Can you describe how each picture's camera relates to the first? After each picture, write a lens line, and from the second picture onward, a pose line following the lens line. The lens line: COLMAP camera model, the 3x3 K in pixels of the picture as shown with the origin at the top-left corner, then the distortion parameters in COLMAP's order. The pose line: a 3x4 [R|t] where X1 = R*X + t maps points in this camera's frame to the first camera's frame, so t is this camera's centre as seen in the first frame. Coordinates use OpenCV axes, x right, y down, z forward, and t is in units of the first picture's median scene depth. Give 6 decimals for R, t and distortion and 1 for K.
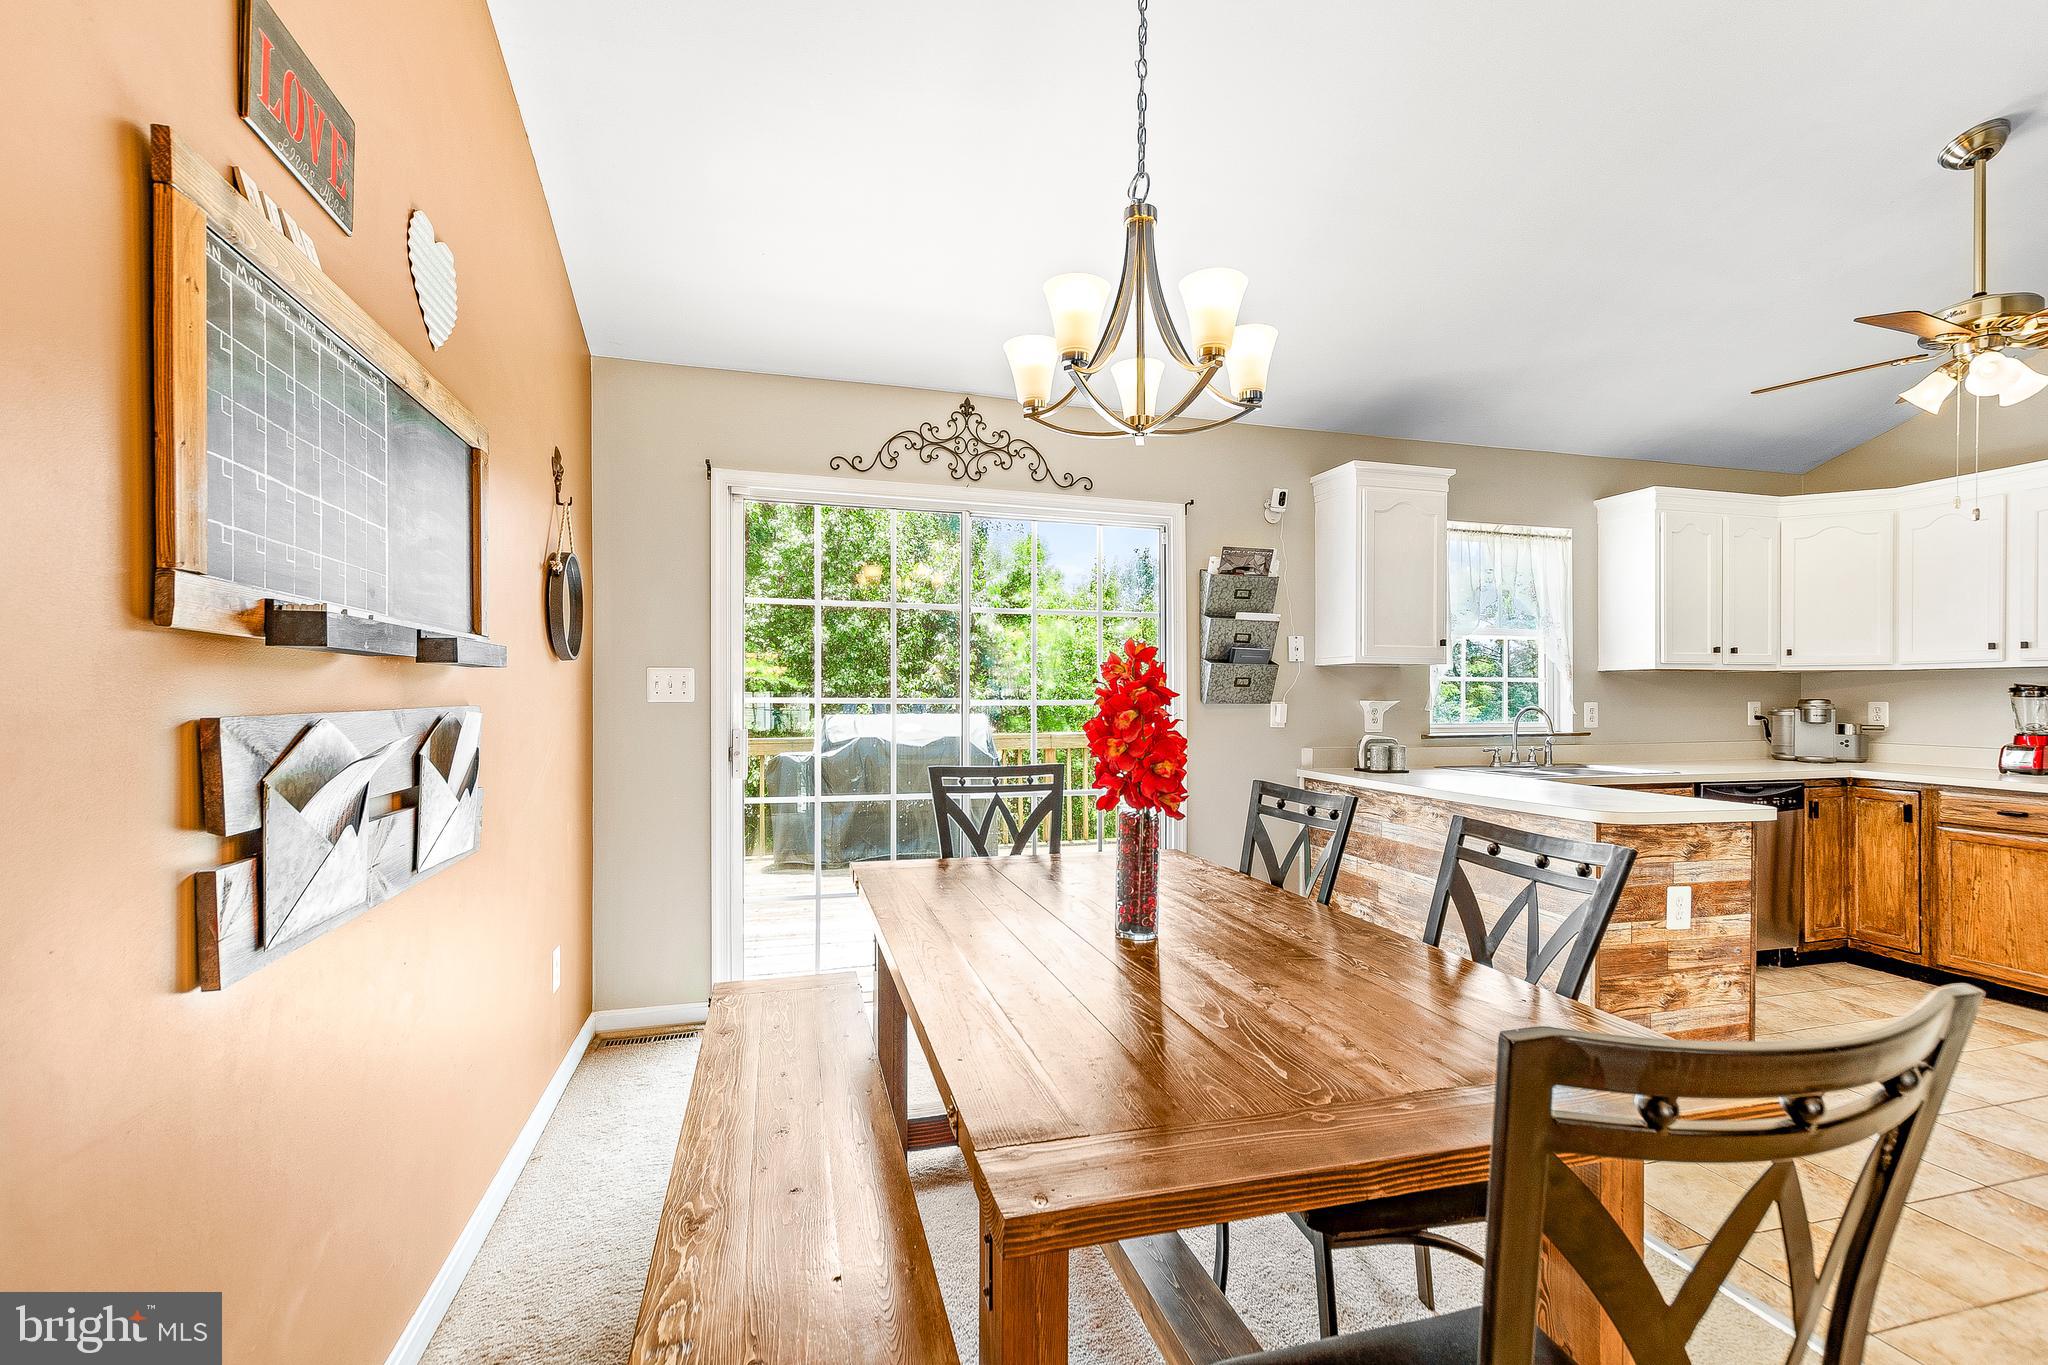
lens RADIAL K [[896.4, 0, 1042.2], [0, 896.4, 701.5], [0, 0, 1]] dist [0.016634, -0.003324]
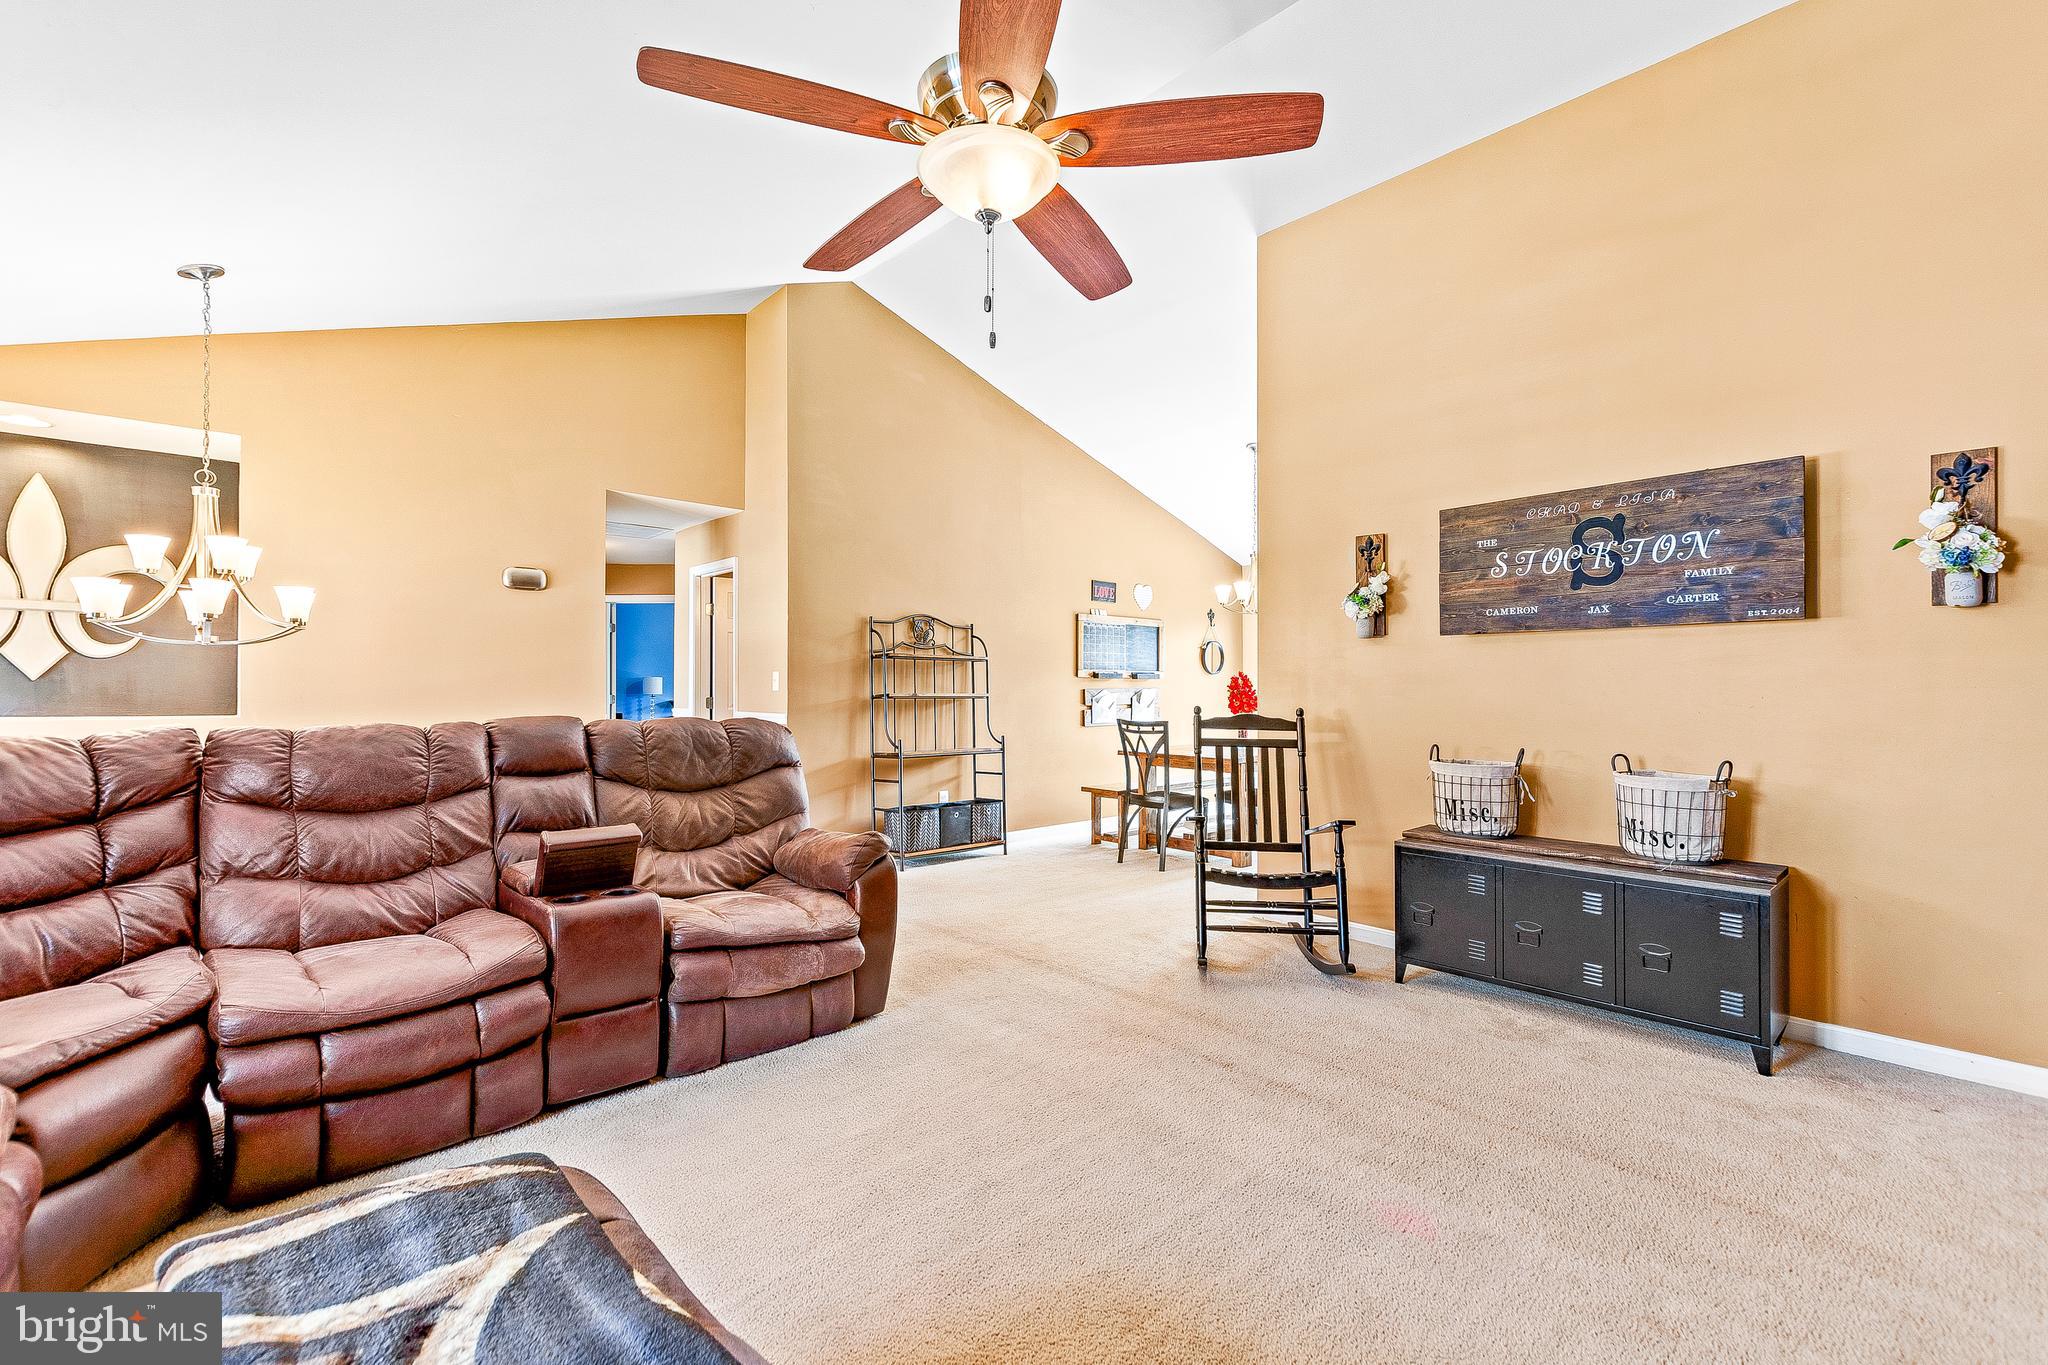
lens RADIAL K [[896.4, 0, 1021.9], [0, 896.4, 676.0], [0, 0, 1]] dist [0.016634, -0.003324]
pose [[0.421072, -0.011434, -0.906955, 1.475601], [-0.004688, 0.999880, -0.014782, 0.006210], [0.907015, 0.010476, 0.420968, -0.681177]]
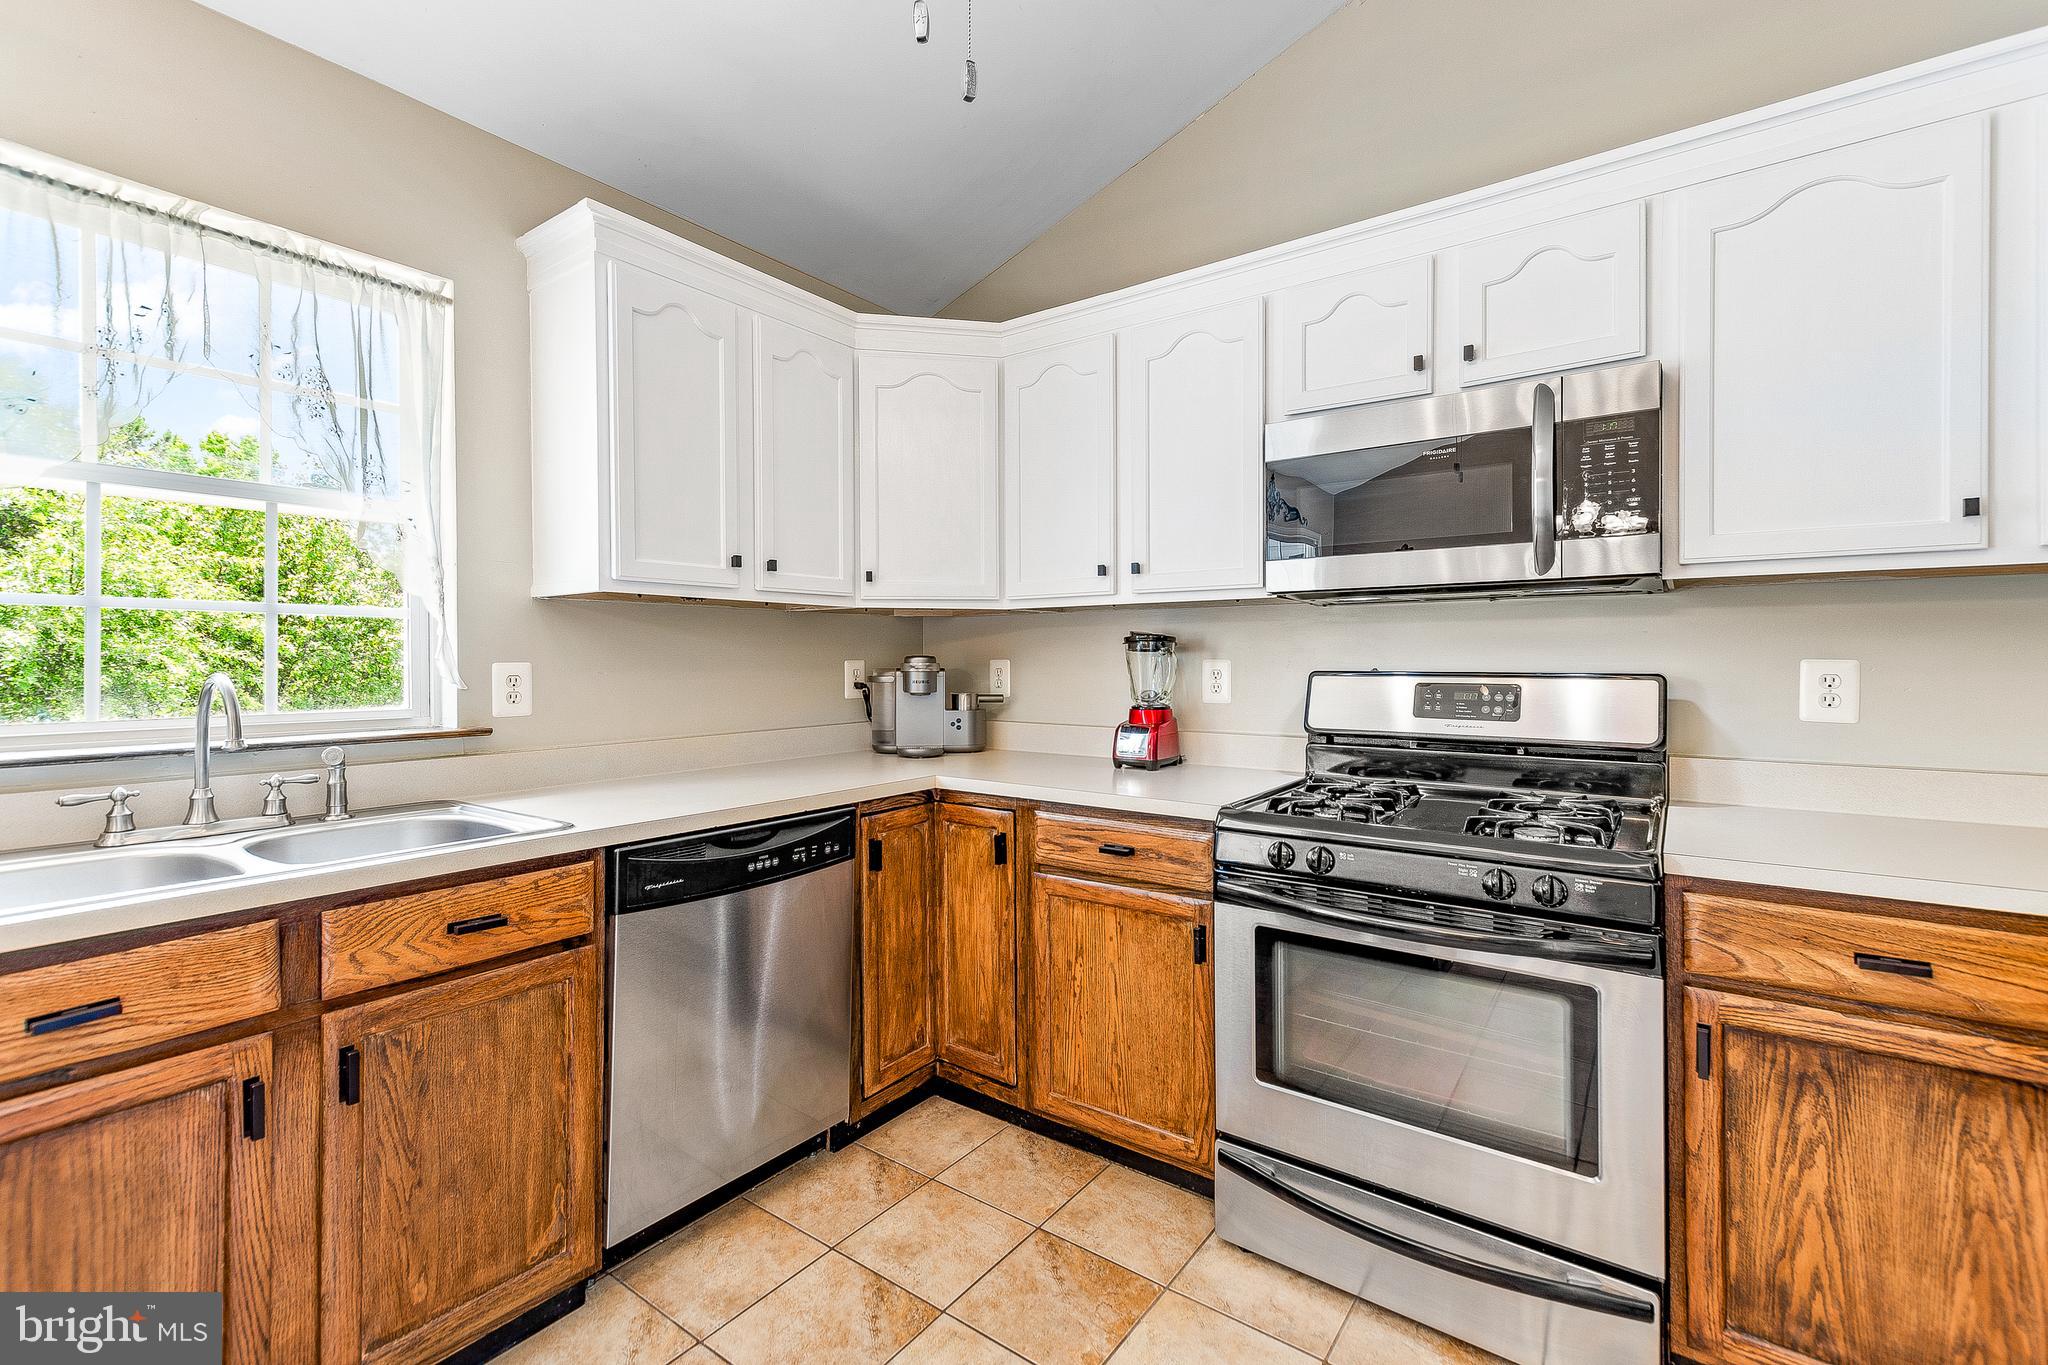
lens RADIAL K [[896.4, 0, 1015.7], [0, 896.4, 663.7], [0, 0, 1]] dist [0.016634, -0.003324]
pose [[0.799432, -0.006038, 0.600726, 0.639724], [0.006378, 0.999978, 0.001562, 0.002889], [-0.600723, 0.002583, 0.799453, 0.552871]]
